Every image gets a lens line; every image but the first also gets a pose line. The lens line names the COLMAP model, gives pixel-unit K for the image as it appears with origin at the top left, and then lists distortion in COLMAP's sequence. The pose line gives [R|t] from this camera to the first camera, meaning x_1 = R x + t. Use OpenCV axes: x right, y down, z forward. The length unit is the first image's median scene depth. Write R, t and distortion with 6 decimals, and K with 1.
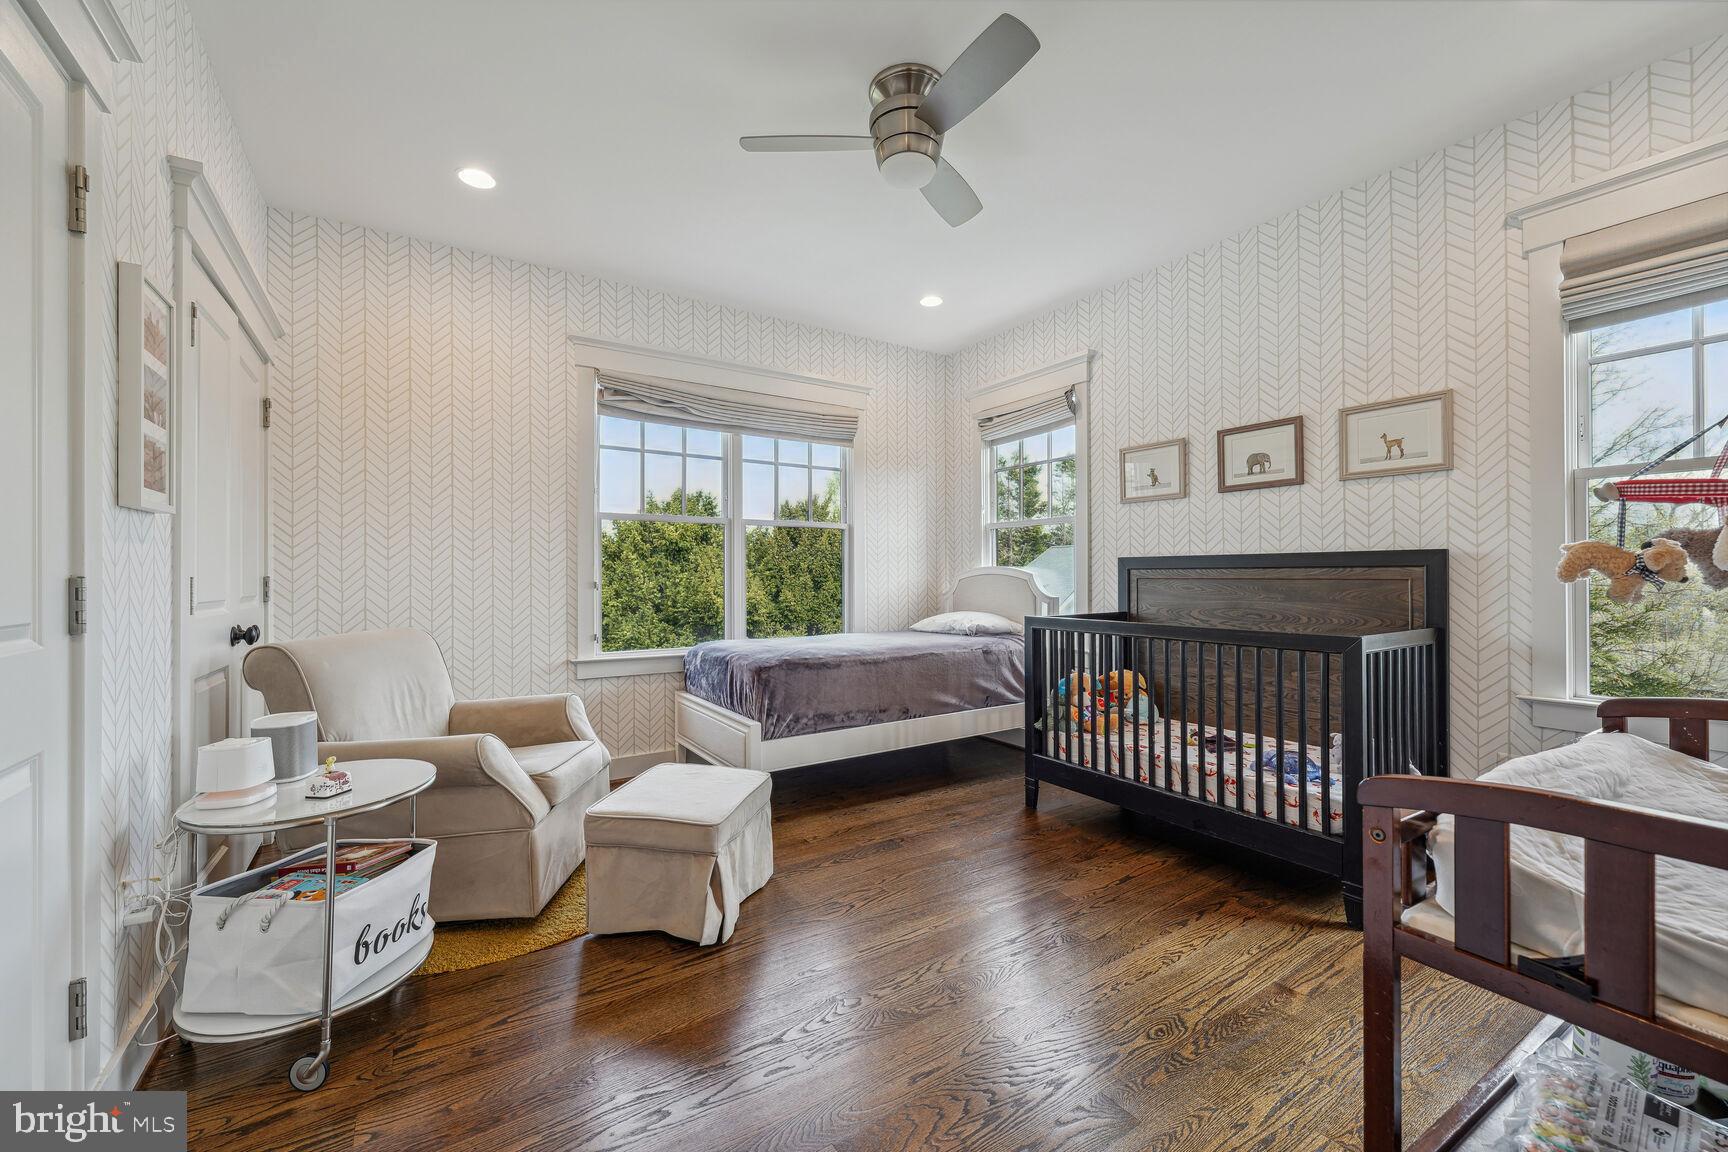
lens RADIAL K [[682.8, 0, 877.1], [0, 682.8, 576.7], [0, 0, 1]] dist [-0.005922, 0.000029]
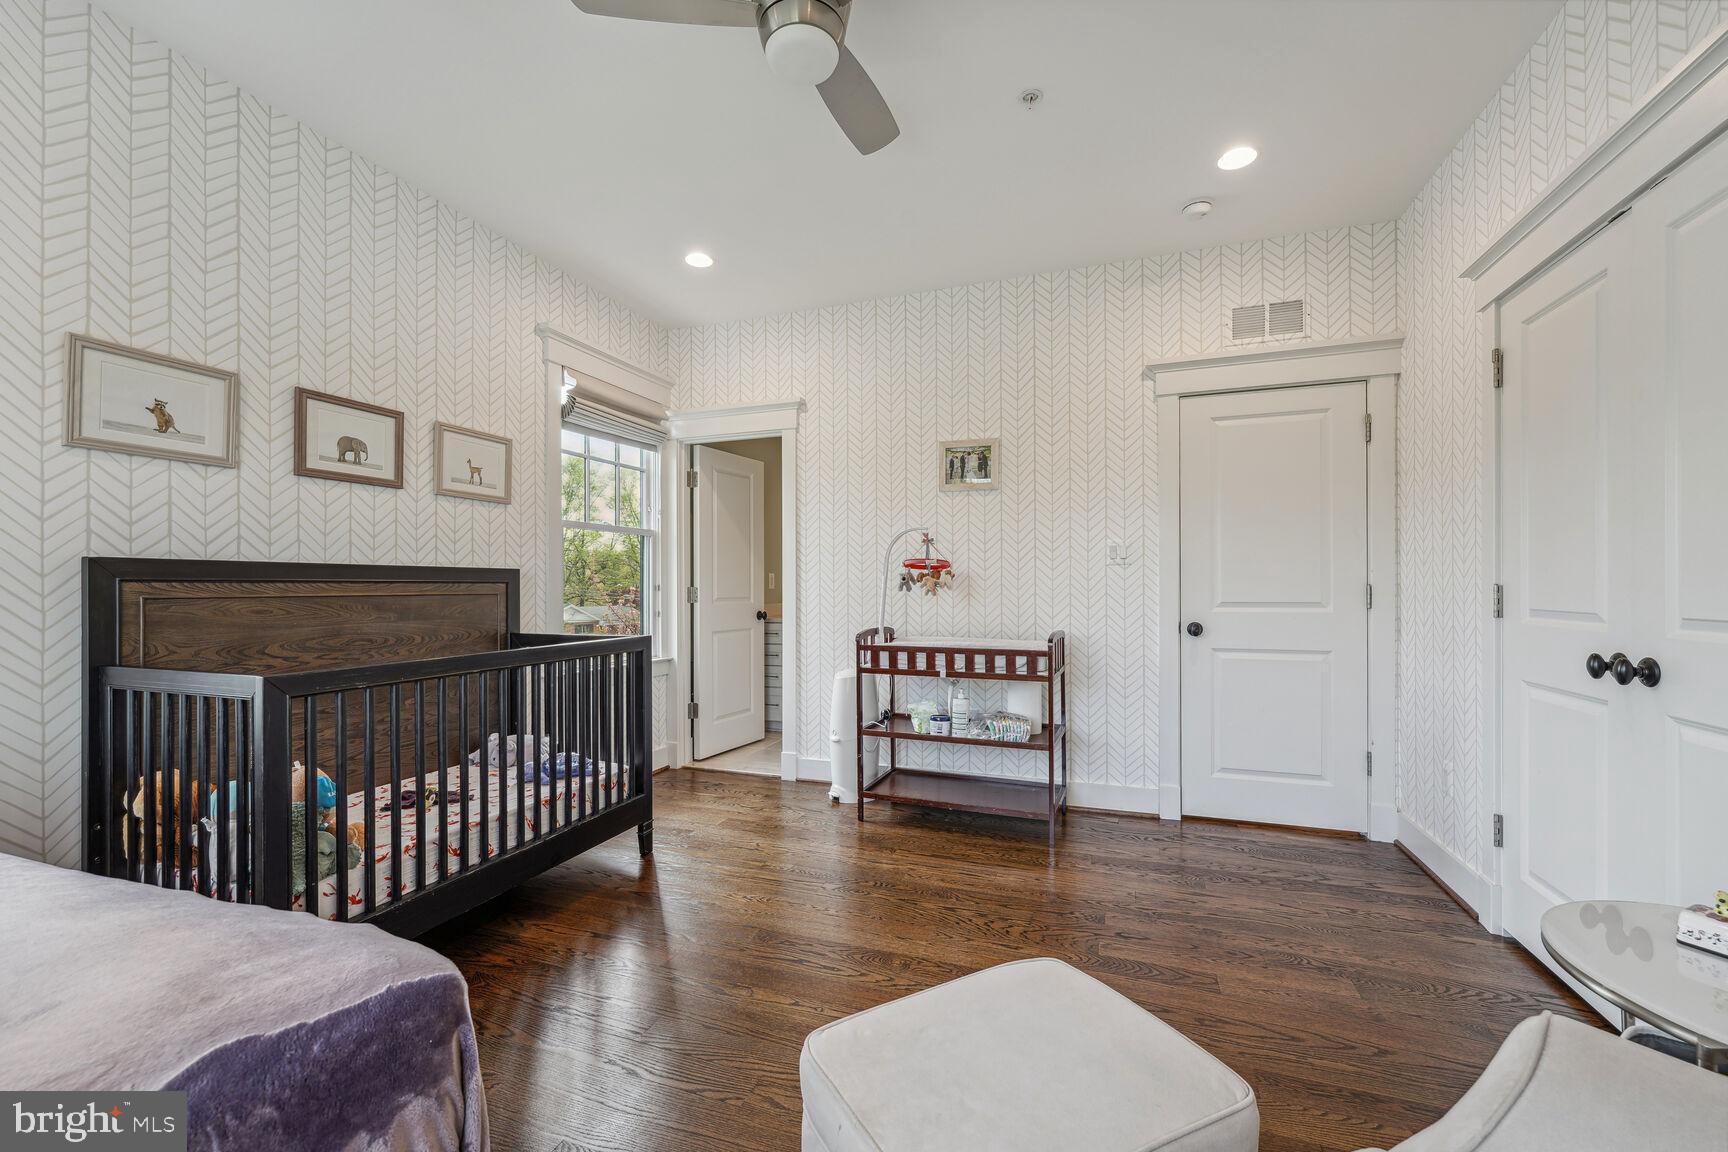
lens RADIAL K [[682.8, 0, 877.9], [0, 682.8, 579.5], [0, 0, 1]] dist [-0.005922, 0.000029]
pose [[-0.603301, -0.001398, 0.797513, -0.463640], [-0.007460, 0.999965, -0.003890, -0.018212], [-0.797479, -0.008296, -0.603290, 1.034271]]
